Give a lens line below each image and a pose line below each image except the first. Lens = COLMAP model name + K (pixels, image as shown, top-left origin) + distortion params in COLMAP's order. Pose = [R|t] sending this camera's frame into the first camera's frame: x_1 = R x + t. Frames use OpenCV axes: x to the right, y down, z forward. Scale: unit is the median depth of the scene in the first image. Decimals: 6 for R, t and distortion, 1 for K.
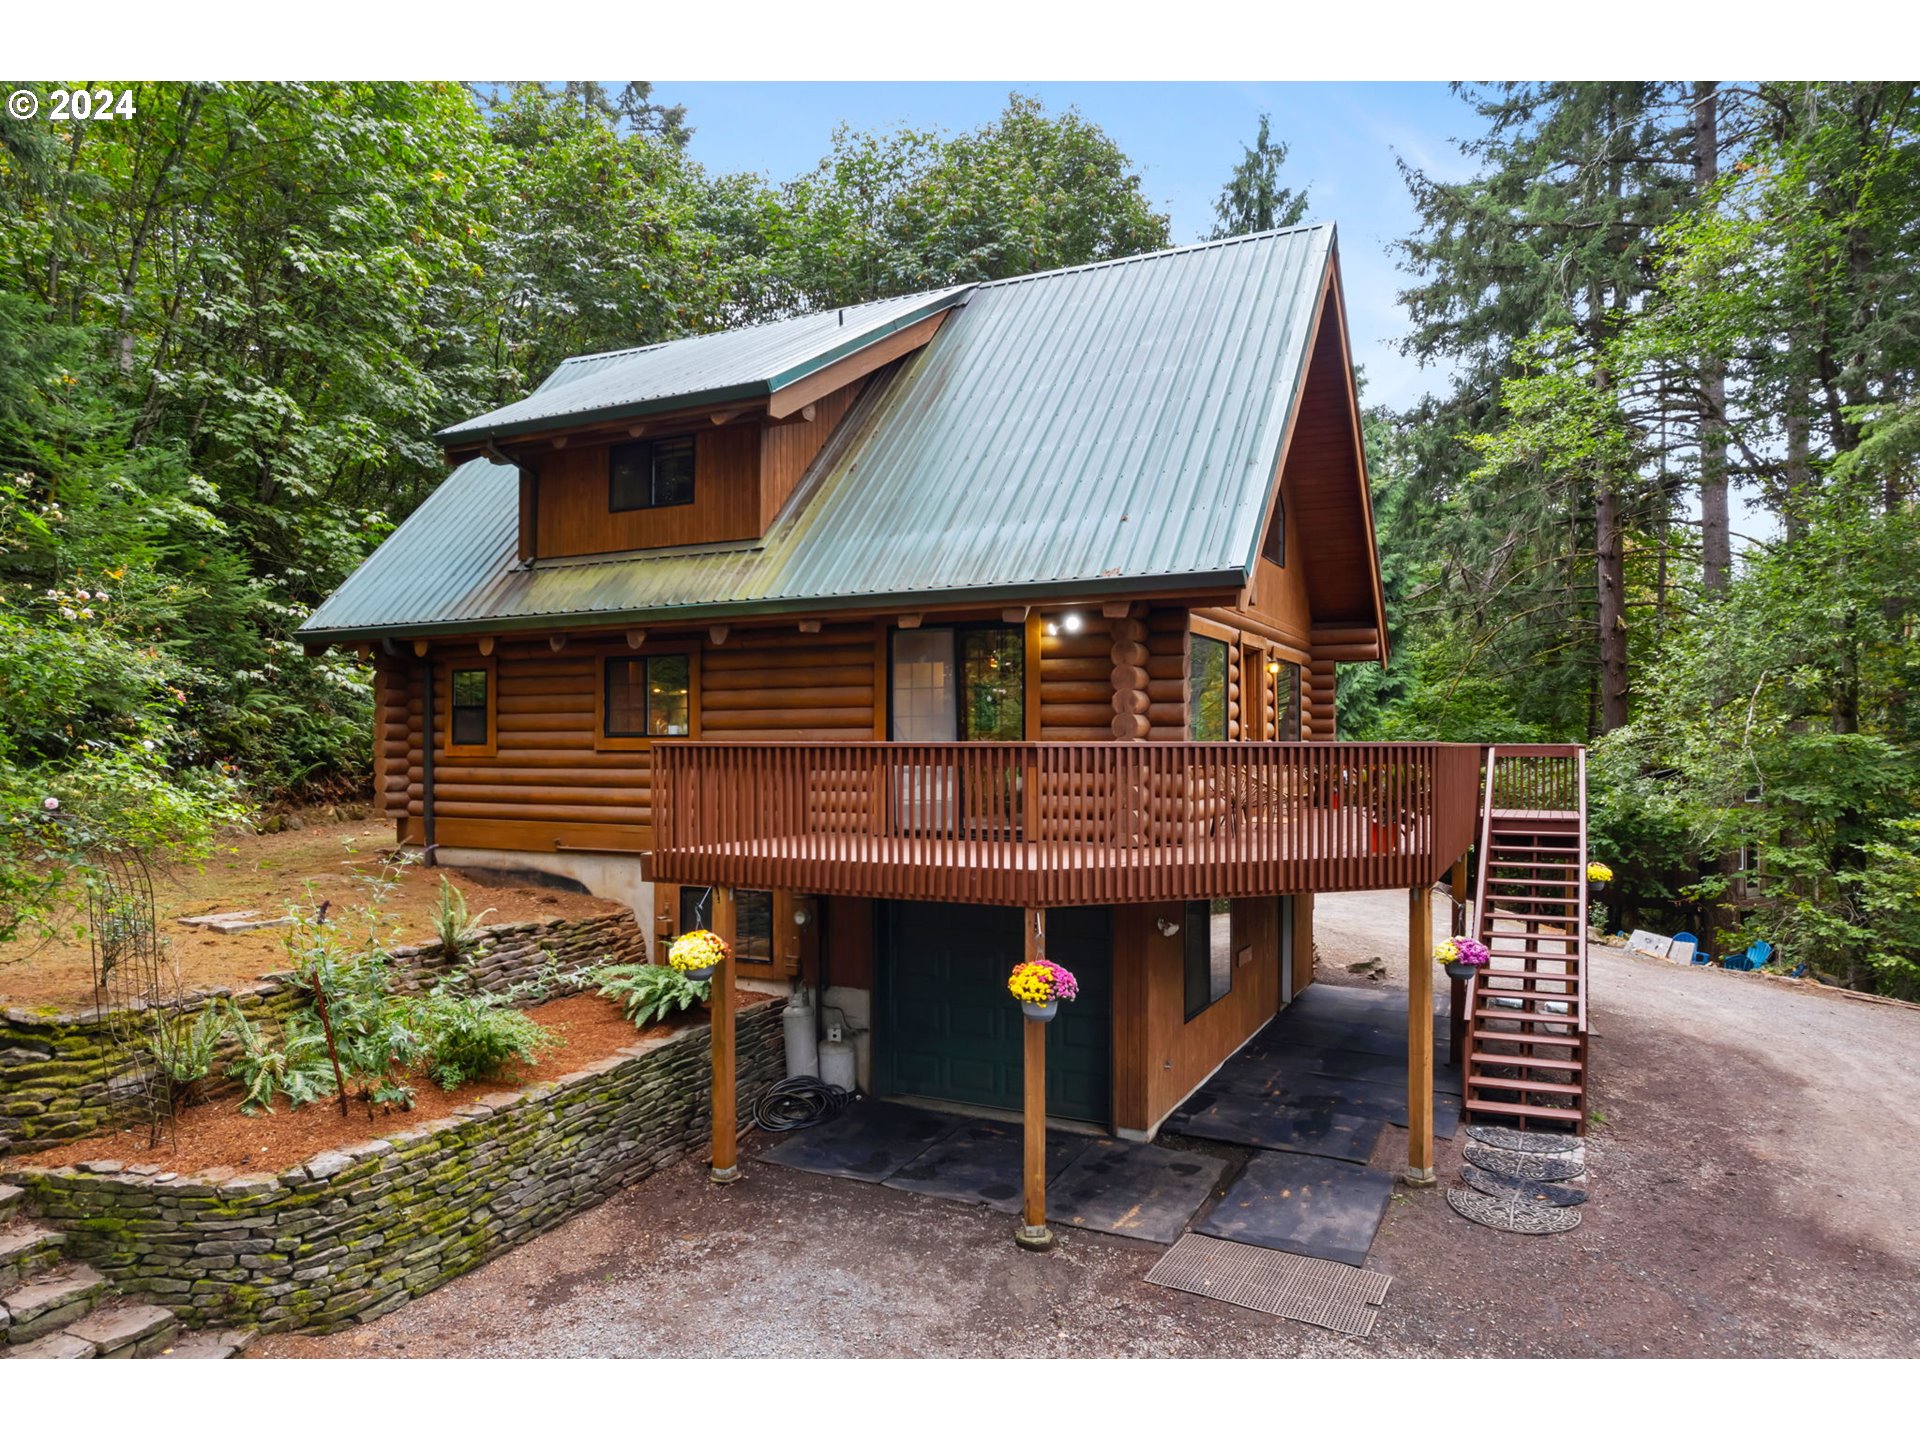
lens RADIAL K [[1209.7, 0, 984.7], [0, 1209.7, 722.6], [0, 0, 1]] dist [-0.084541, 0.070306]
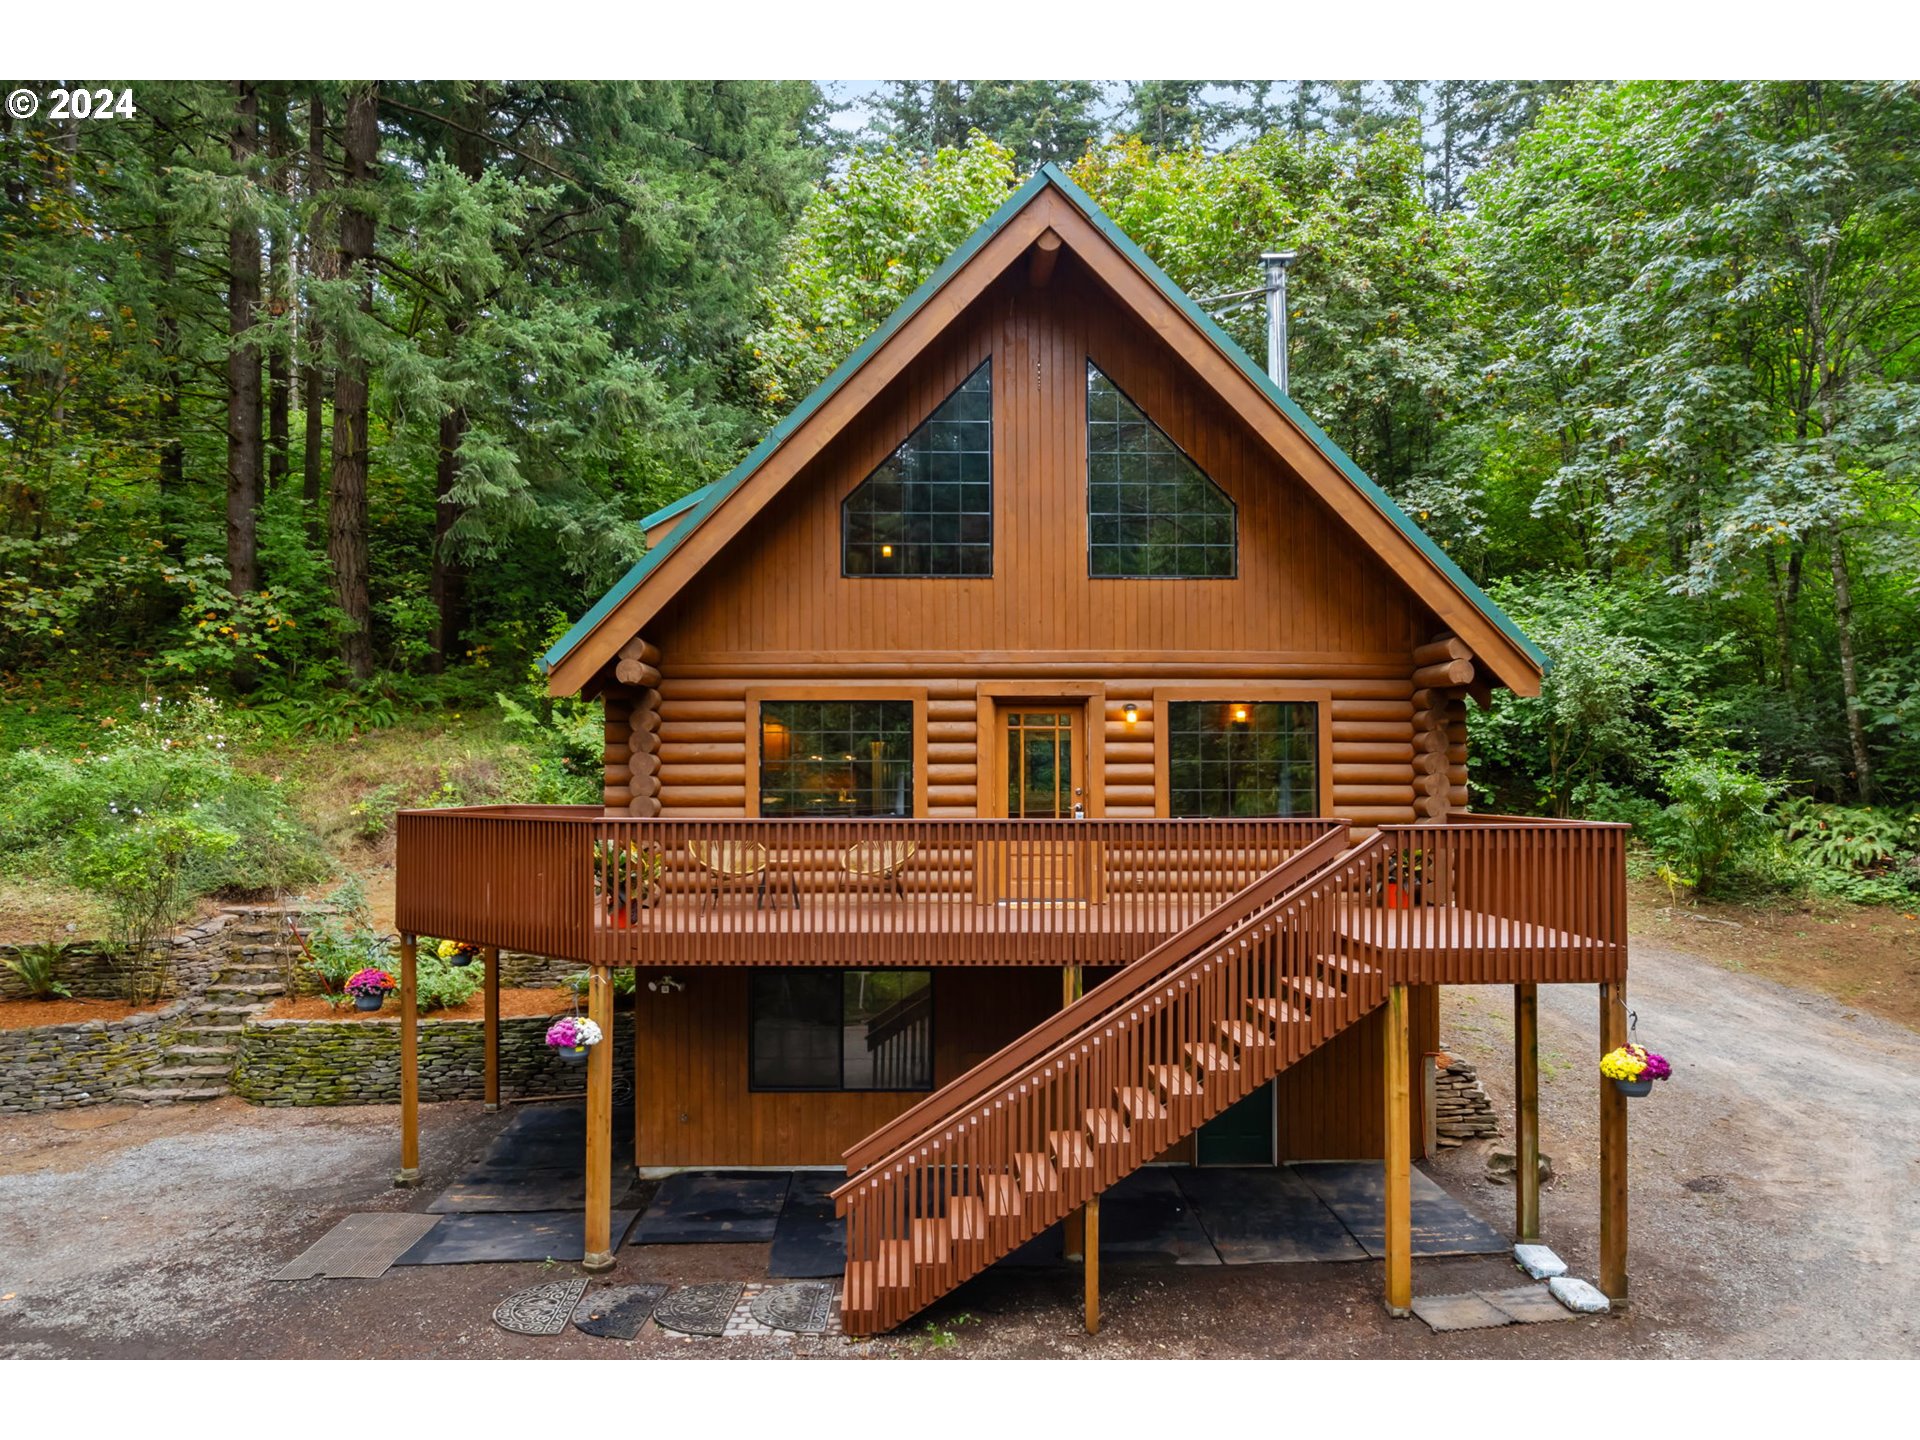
lens RADIAL K [[1346.1, 0, 979.8], [0, 1346.1, 757.1], [0, 0, 1]] dist [-0.102020, 0.100494]
pose [[0.489256, -0.013019, -0.872043, 1.651139], [0.013586, 0.999881, -0.007306, -0.033466], [0.872034, -0.008273, 0.489375, 0.812934]]
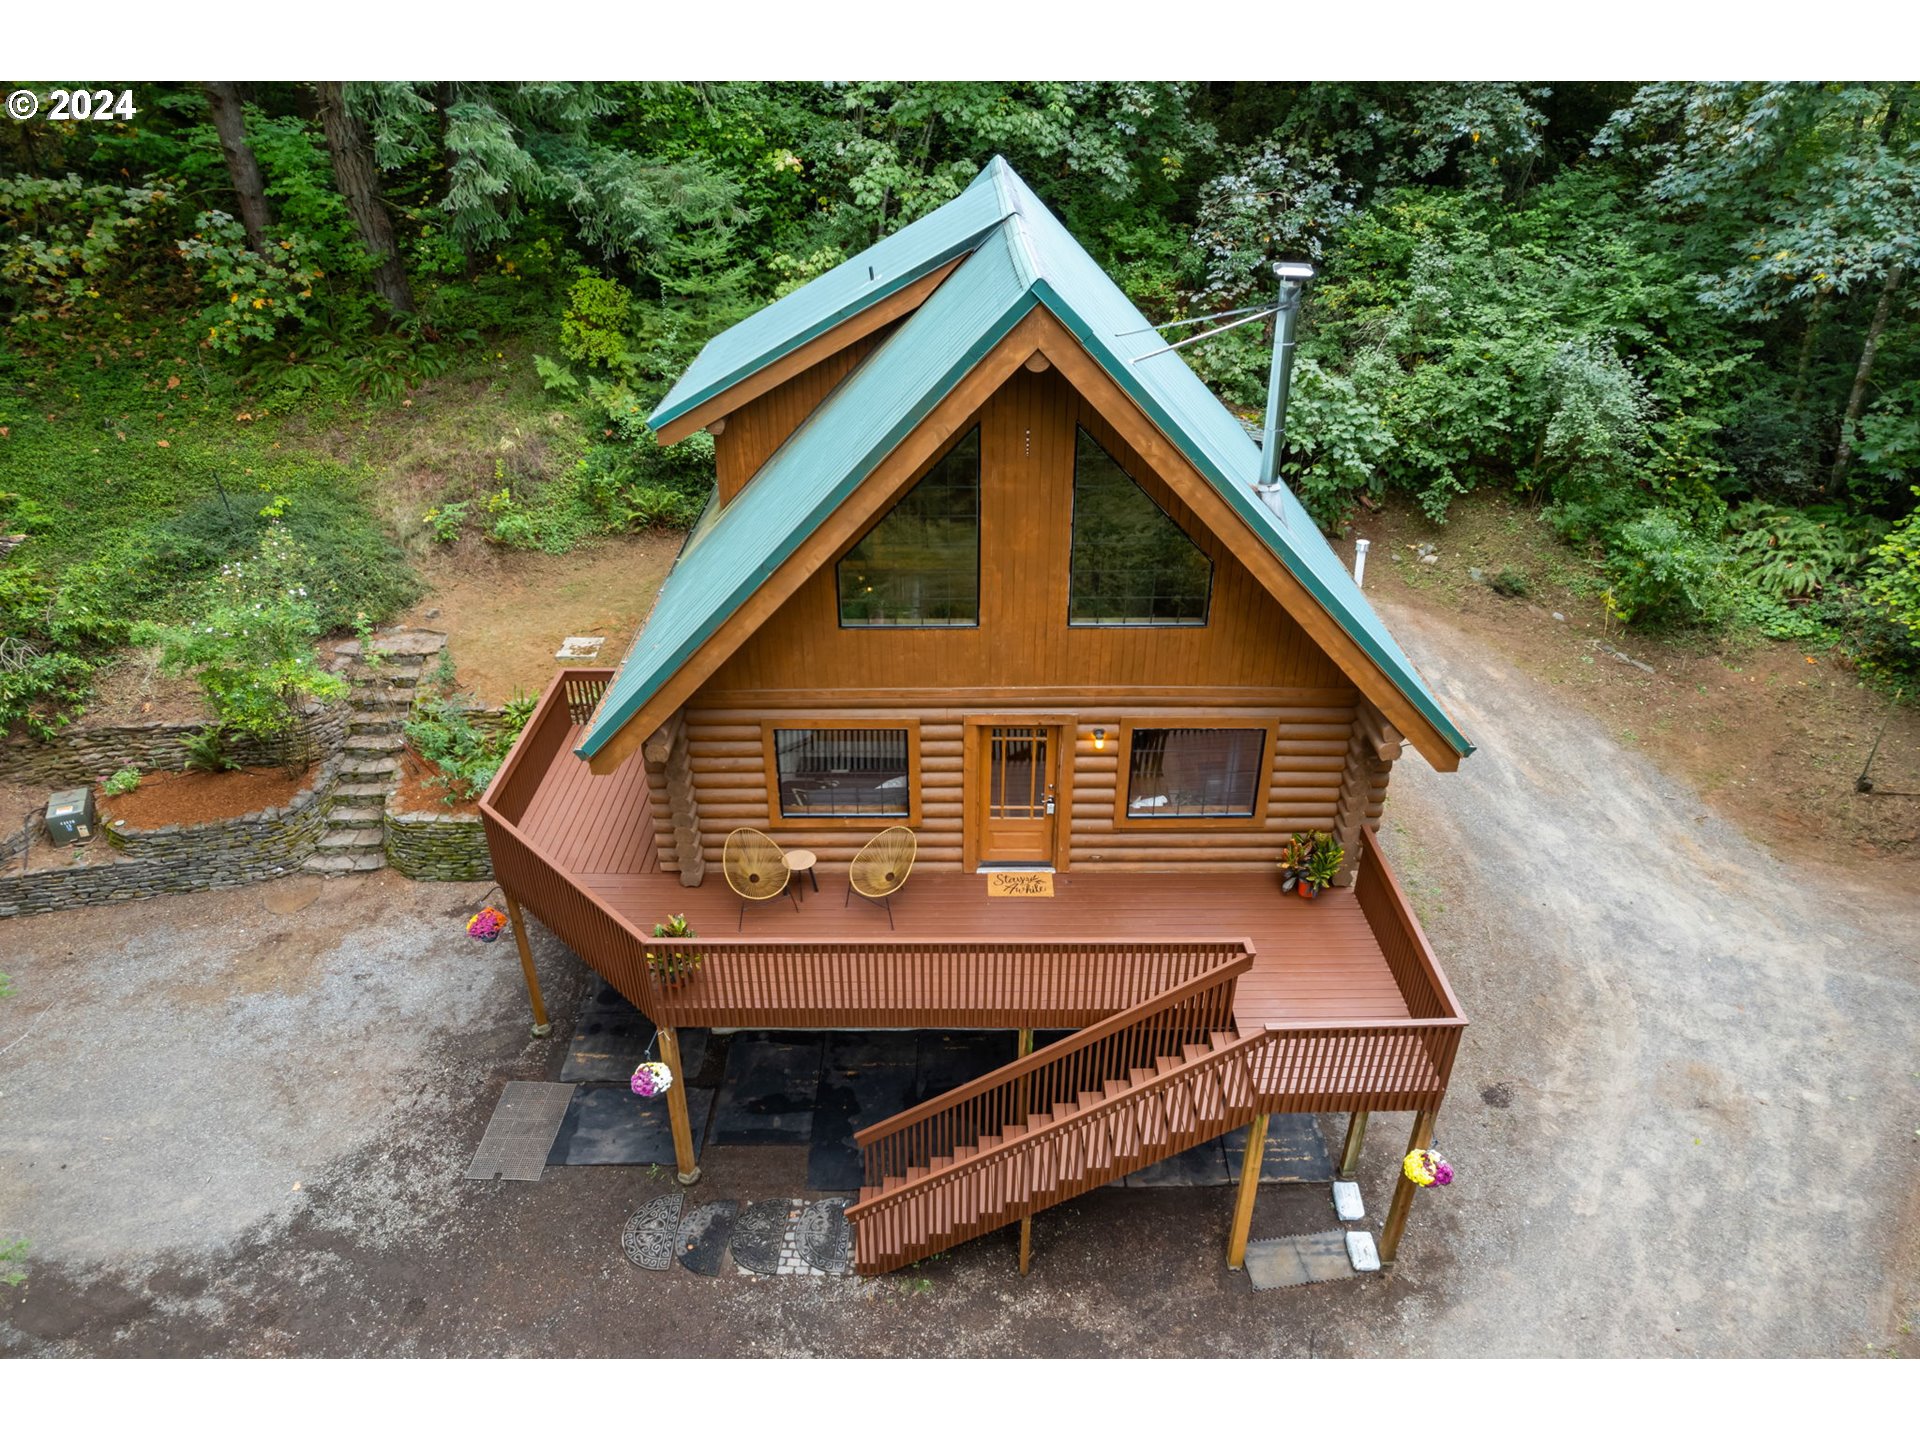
lens RADIAL K [[1209.7, 0, 984.7], [0, 1209.7, 722.6], [0, 0, 1]] dist [-0.084541, 0.070306]
pose [[0.458551, 0.458299, -0.761376, 1.518267], [0.000455, 0.856639, 0.515915, -0.915329], [0.888668, -0.236920, 0.392605, 0.969965]]
